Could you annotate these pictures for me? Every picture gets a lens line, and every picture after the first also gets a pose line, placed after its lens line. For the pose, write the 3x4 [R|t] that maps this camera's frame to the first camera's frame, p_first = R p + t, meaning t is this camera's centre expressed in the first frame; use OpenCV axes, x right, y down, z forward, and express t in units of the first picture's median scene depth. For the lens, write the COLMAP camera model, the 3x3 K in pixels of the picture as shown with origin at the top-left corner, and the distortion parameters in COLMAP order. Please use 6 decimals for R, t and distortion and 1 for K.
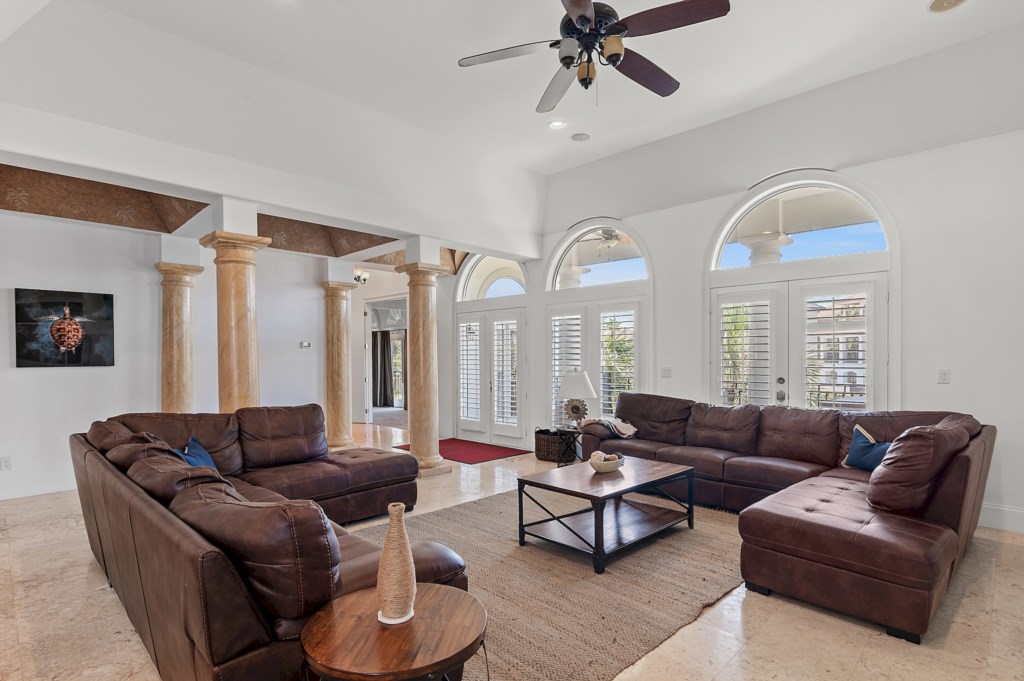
lens RADIAL K [[535.7, 0, 514.1], [0, 535.7, 350.0], [0, 0, 1]] dist [-0.001637, -0.000473]
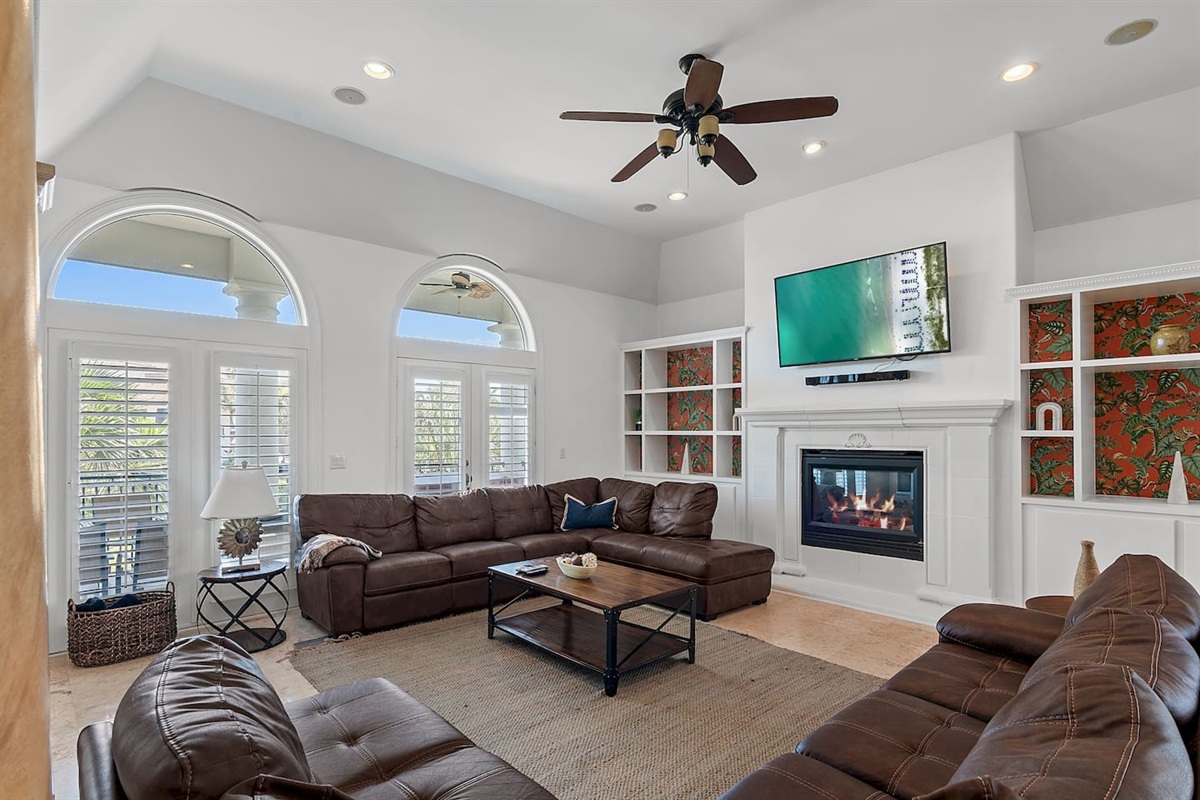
lens RADIAL K [[595.3, 0, 602.3], [0, 595.3, 425.1], [0, 0, 1]] dist [0.000037, 0.000008]
pose [[0.027682, 0.020095, 0.999415, -0.601634], [-0.007722, 0.999772, -0.019888, 0.005892], [-0.999587, -0.007167, 0.027831, 0.733751]]
